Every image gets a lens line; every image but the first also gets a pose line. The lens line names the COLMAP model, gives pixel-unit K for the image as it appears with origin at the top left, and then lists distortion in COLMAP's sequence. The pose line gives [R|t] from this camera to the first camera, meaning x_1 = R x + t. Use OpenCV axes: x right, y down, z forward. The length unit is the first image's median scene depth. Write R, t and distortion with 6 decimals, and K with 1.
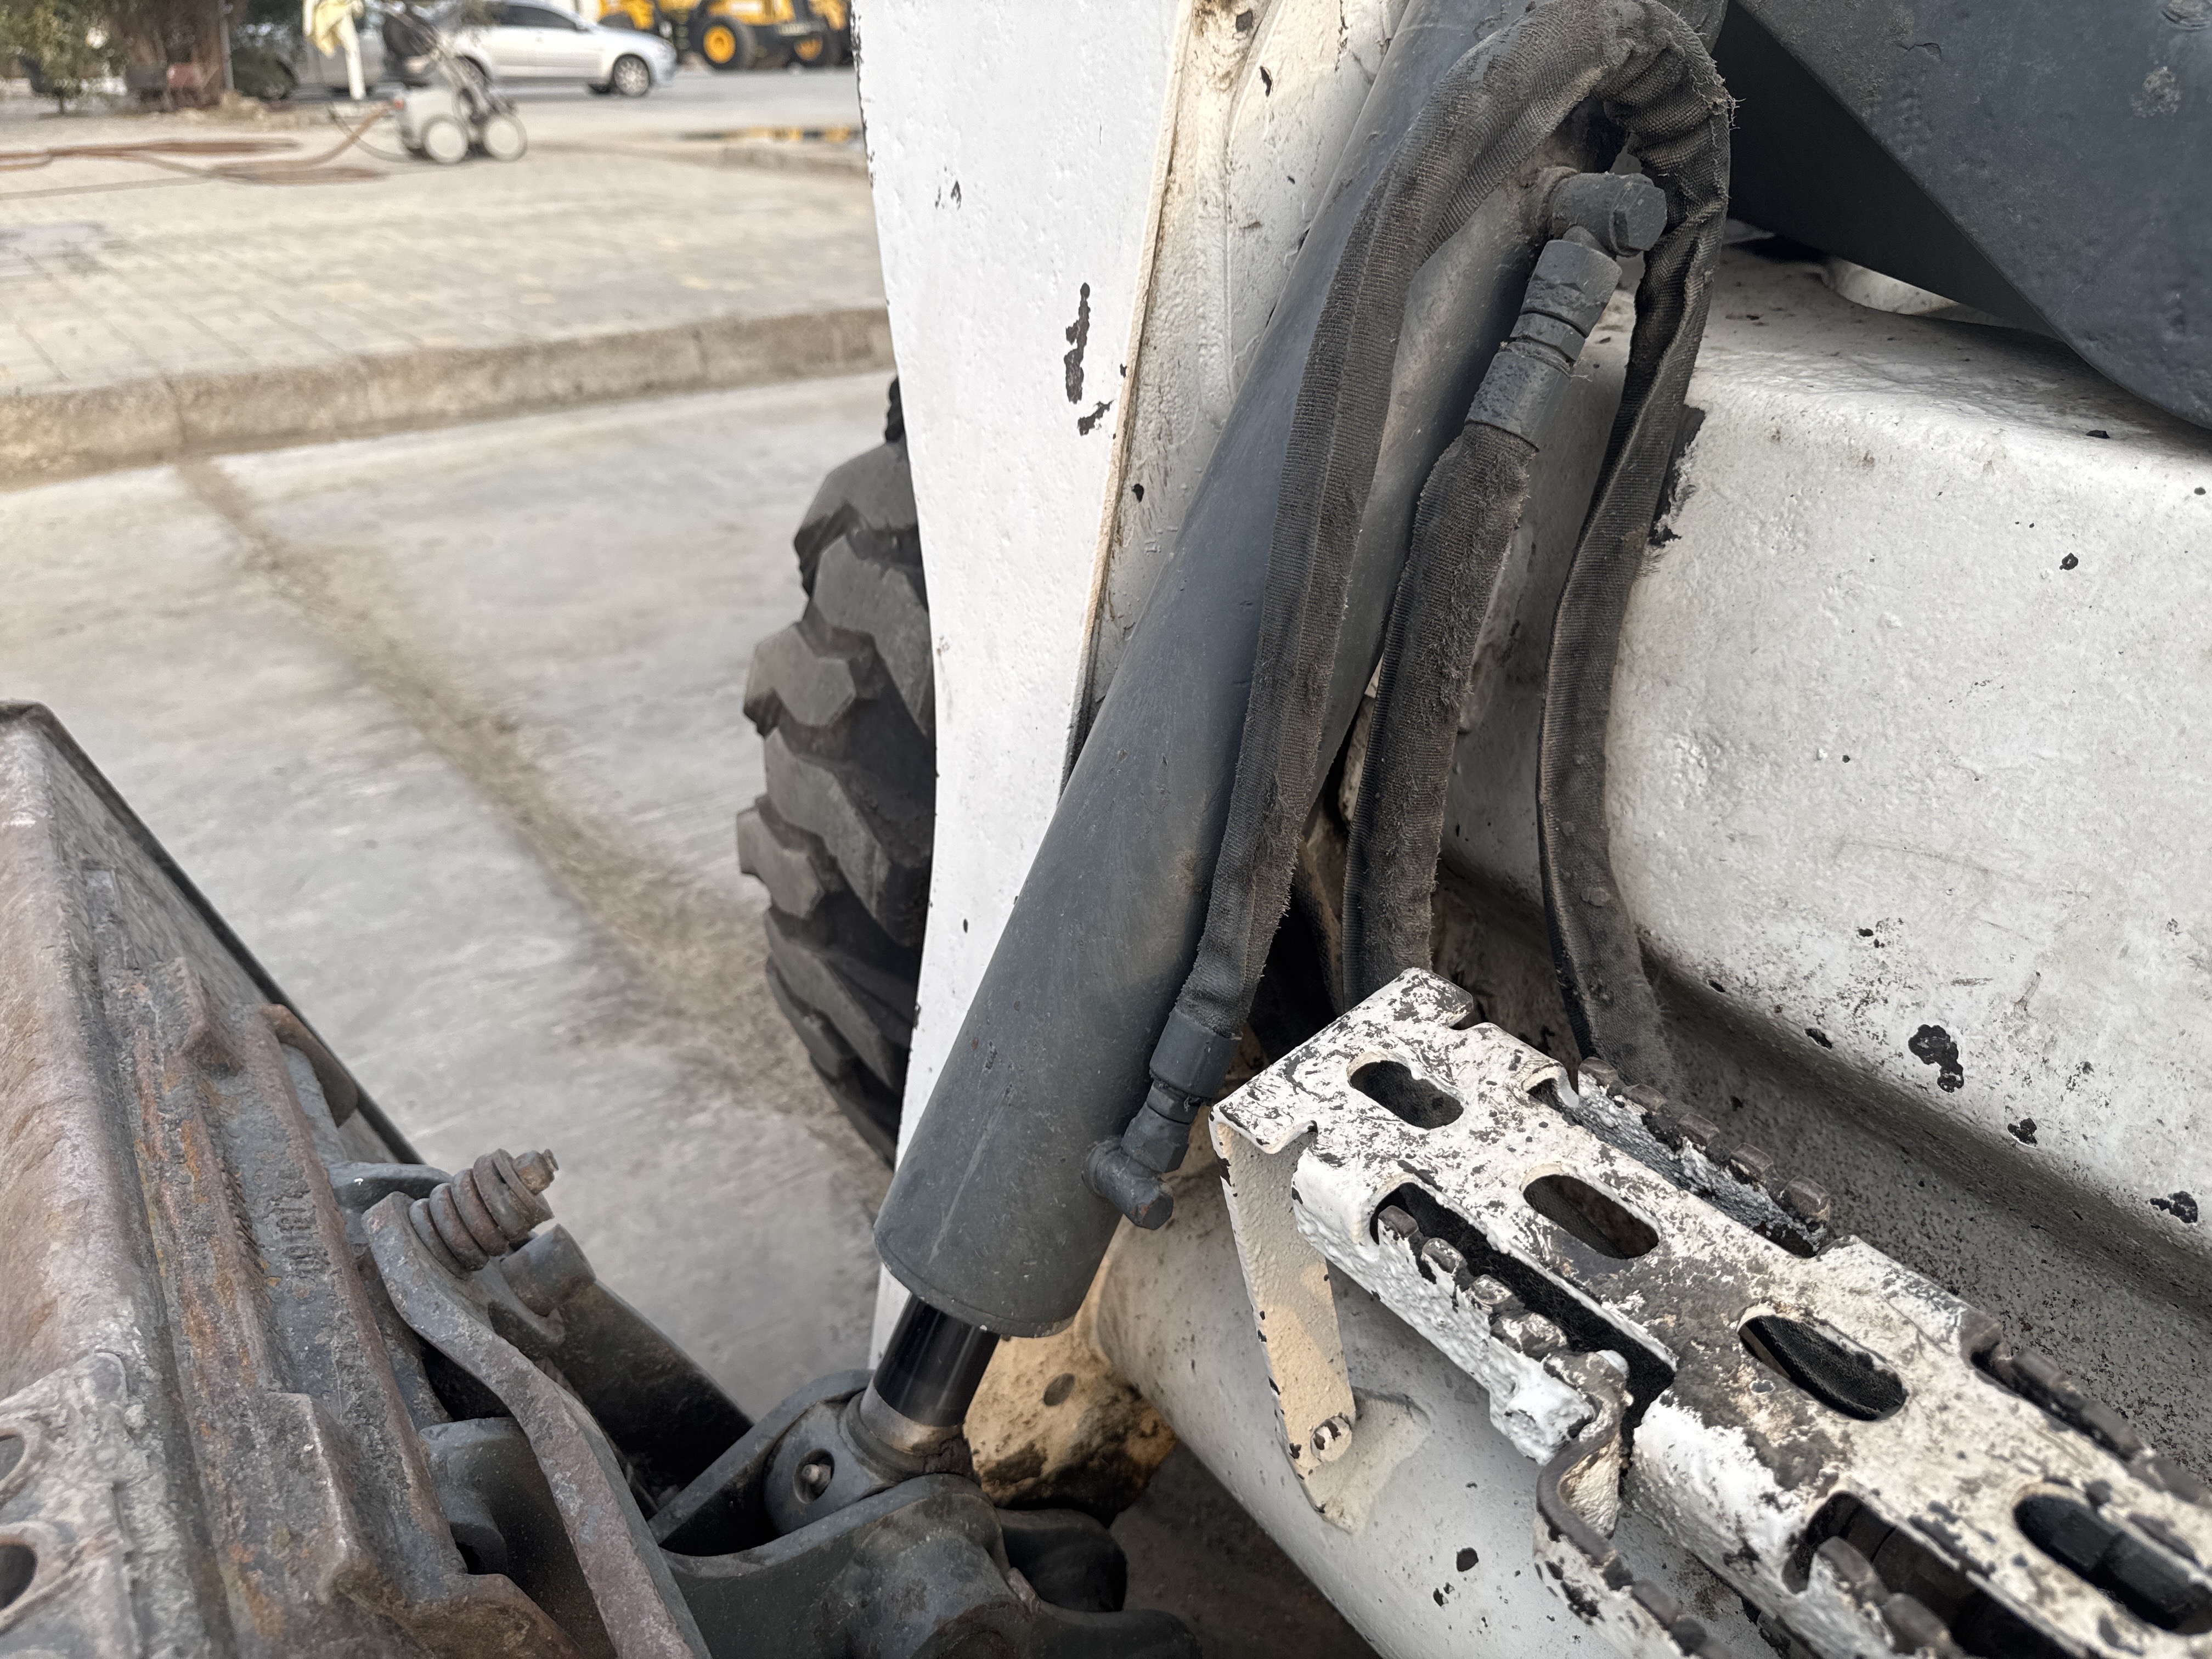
lens RADIAL K [[1610.2, 0, 1110.4], [0, 1610.2, 829.9], [0, 0, 1]] dist [0.085179, -0.154001]
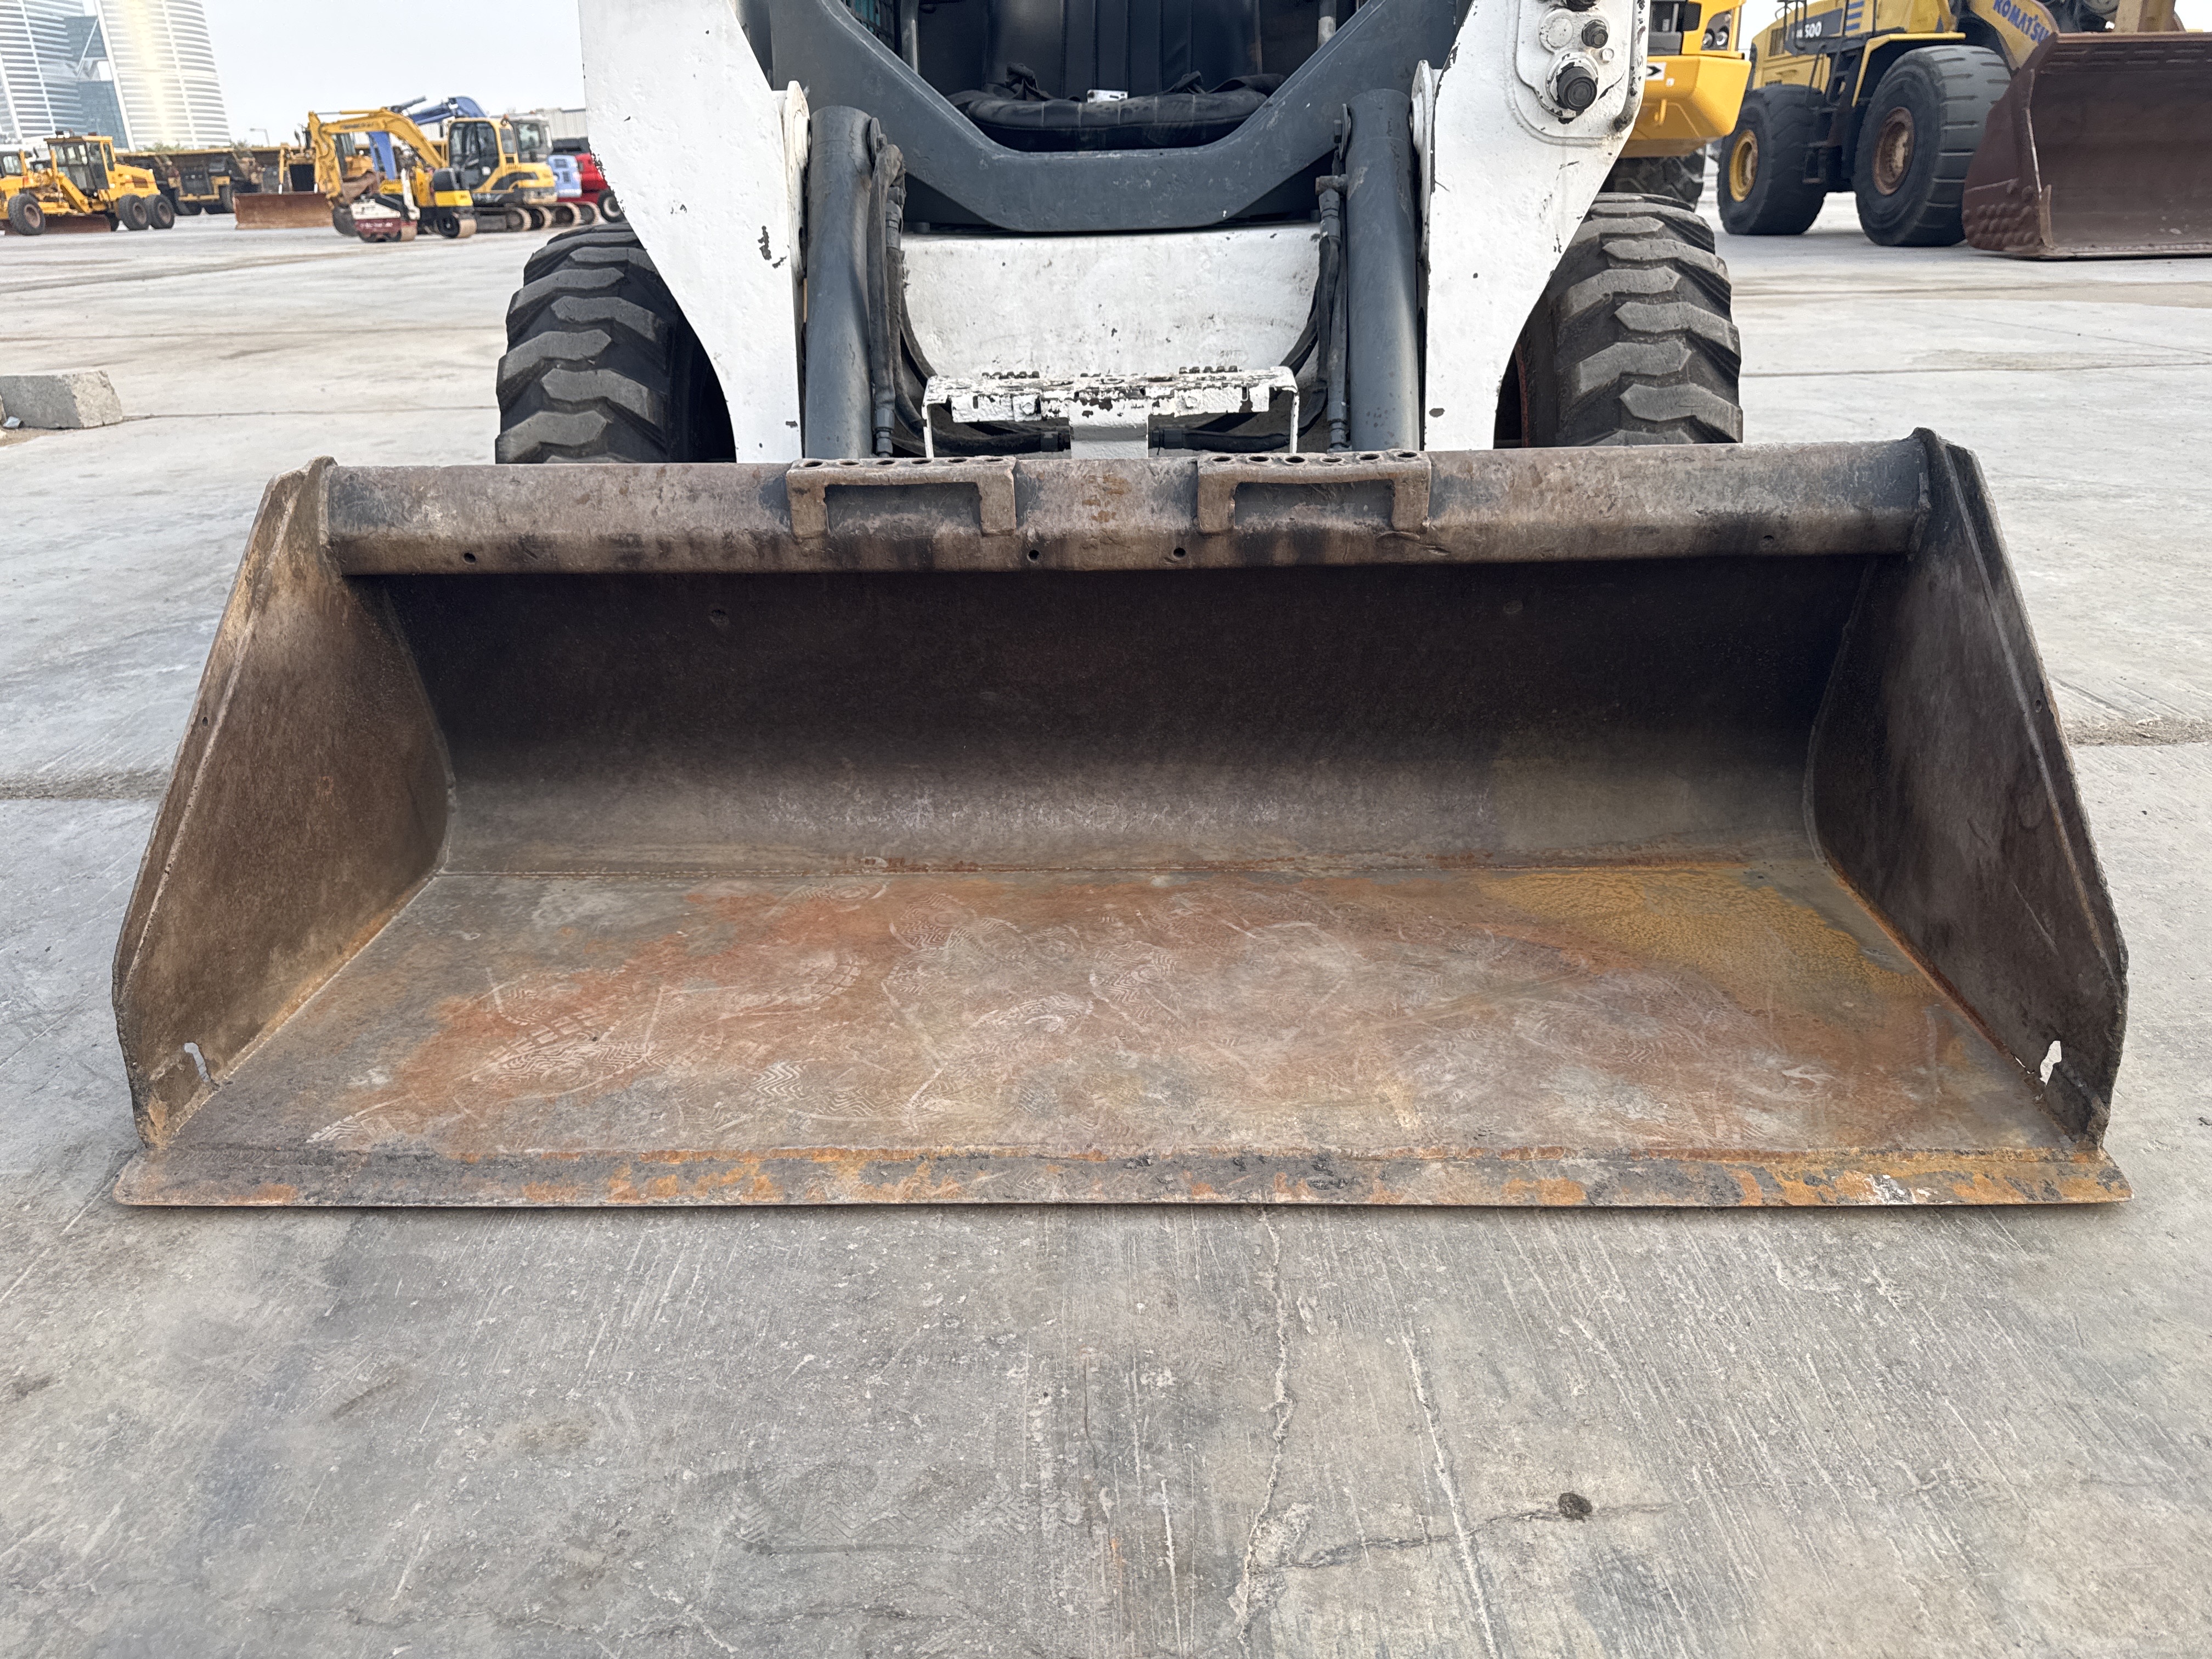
lens RADIAL K [[1610.2, 0, 1110.4], [0, 1610.2, 829.9], [0, 0, 1]] dist [0.085179, -0.154001]
pose [[0.574188, -0.316173, 0.755210, -0.136868], [0.378042, 0.920589, 0.097984, 0.041362], [-0.726218, 0.229240, 0.648118, -0.078135]]
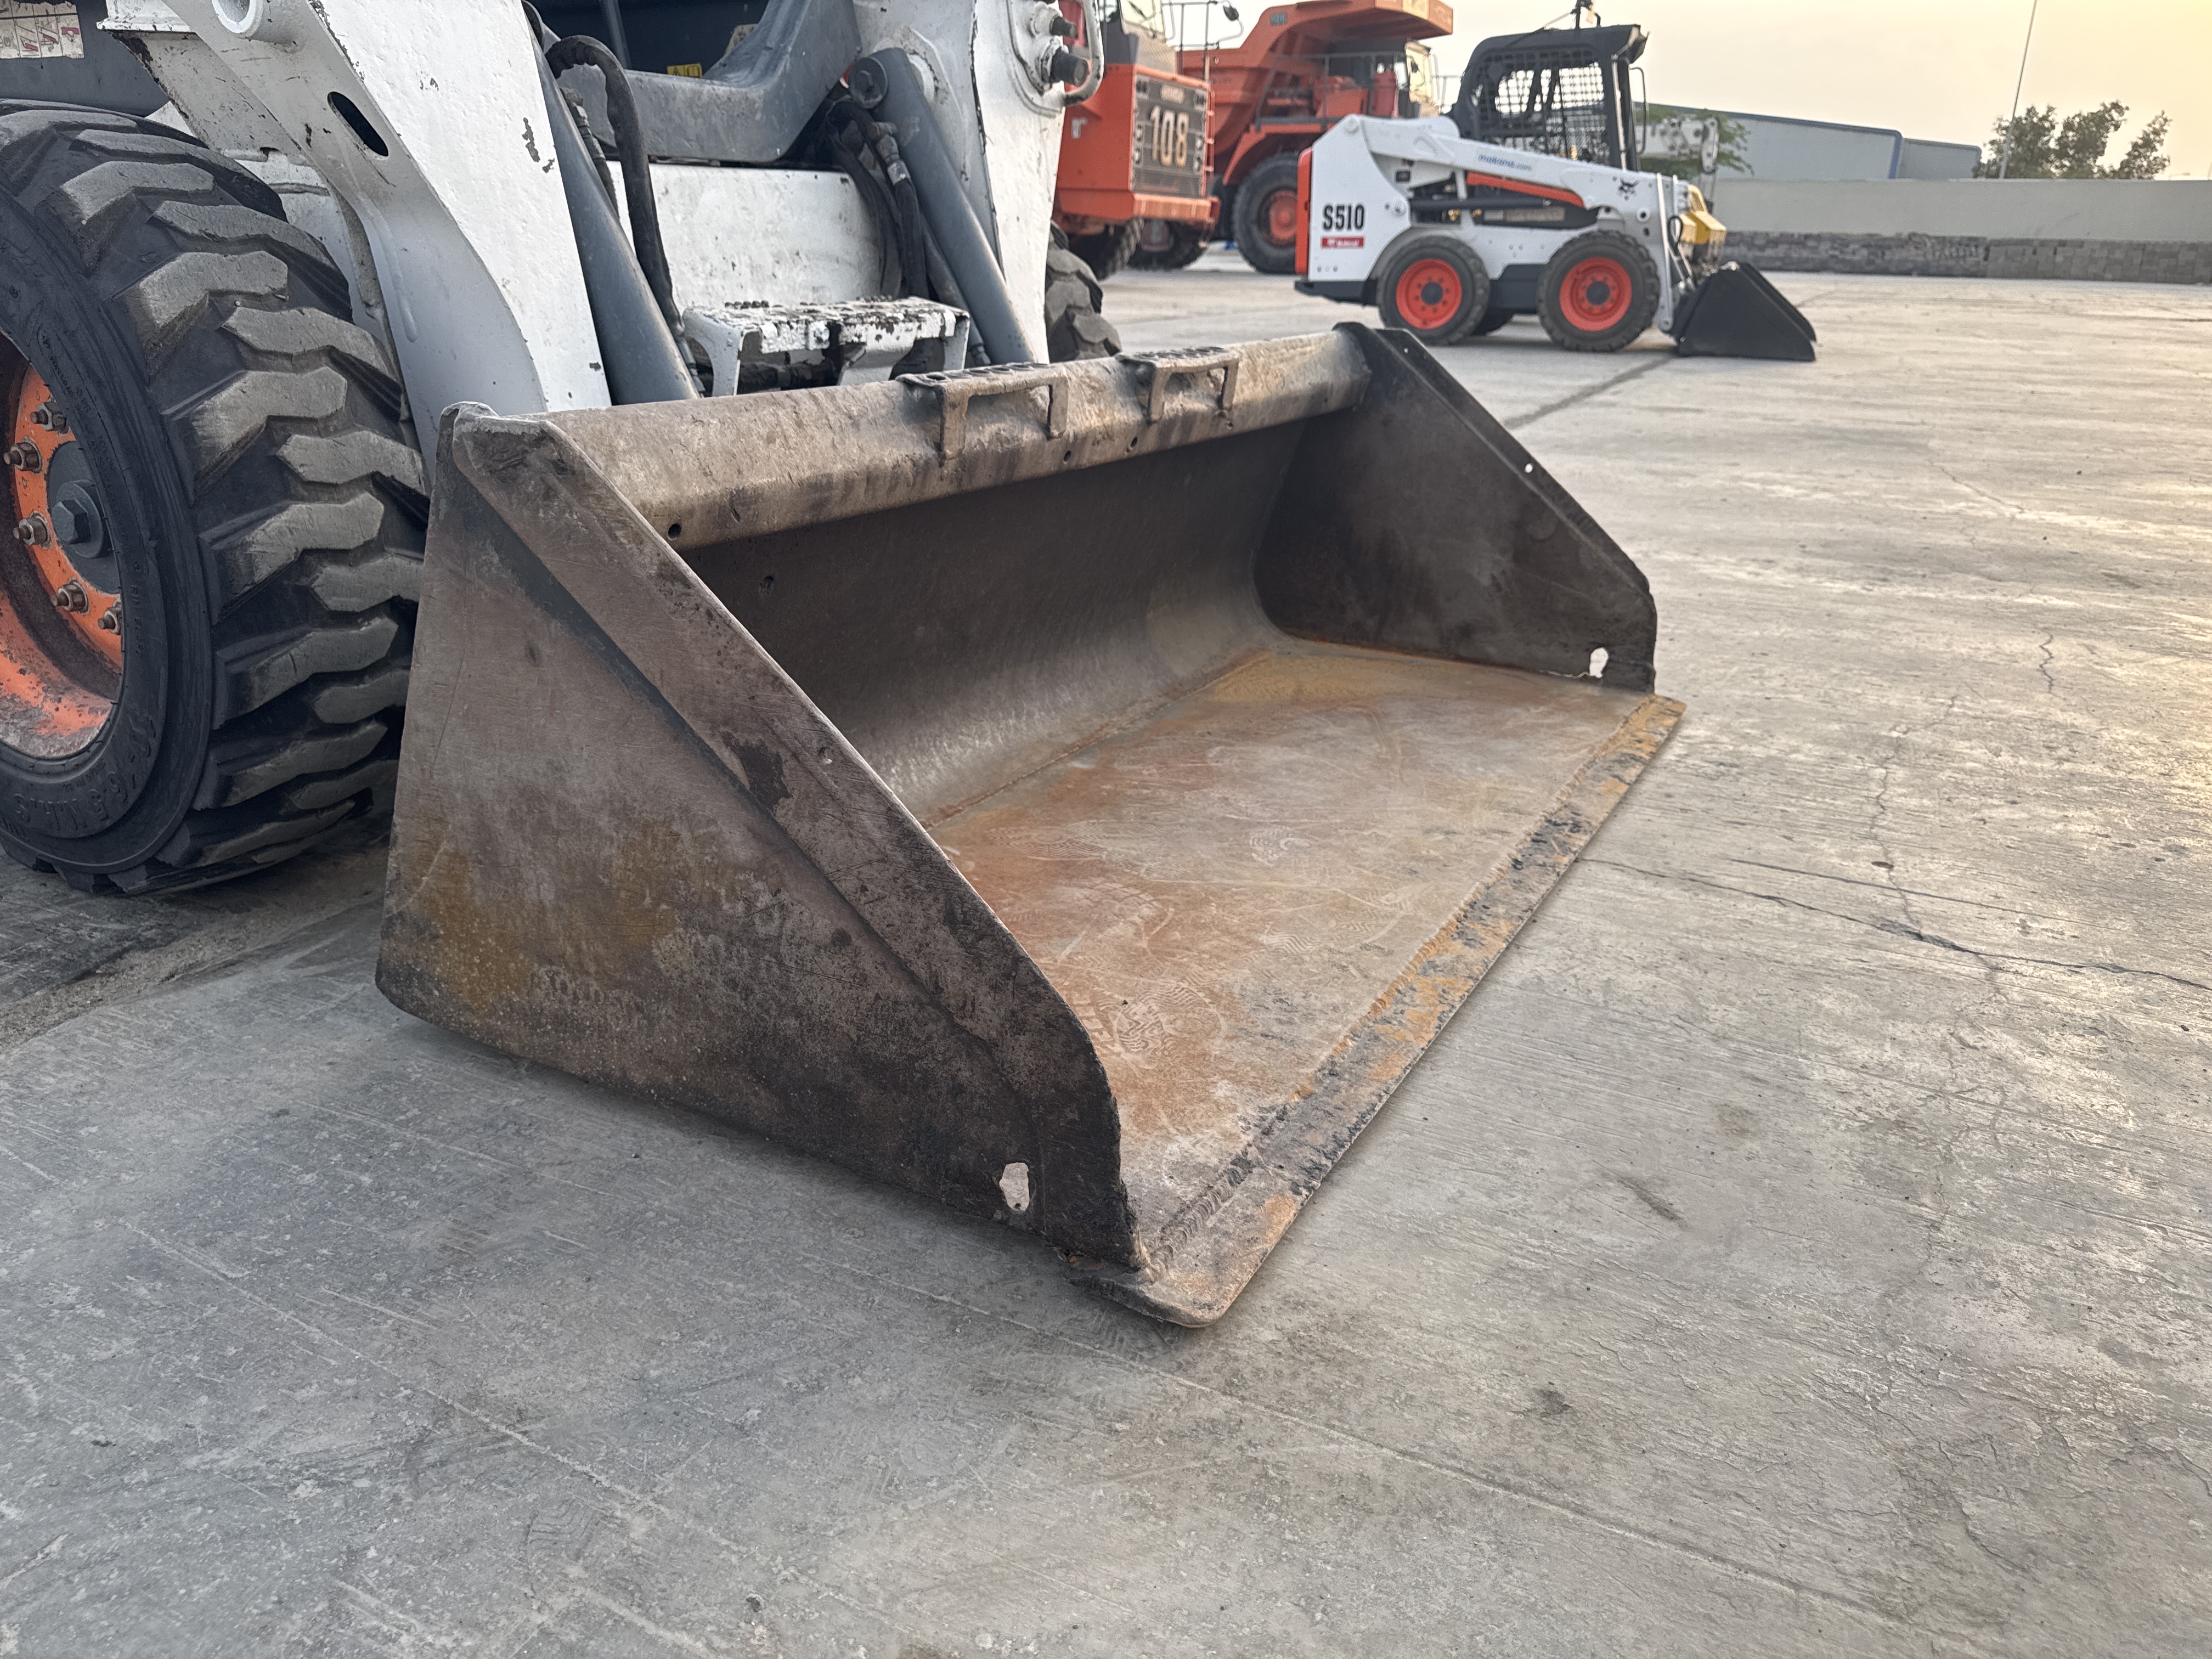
lens RADIAL K [[1610.2, 0, 1110.4], [0, 1610.2, 829.9], [0, 0, 1]] dist [0.085179, -0.154001]
pose [[-0.487556, -0.309407, 0.816429, -0.161570], [0.361697, 0.779507, 0.511413, -0.023829], [-0.794647, 0.544643, -0.268142, 0.085277]]
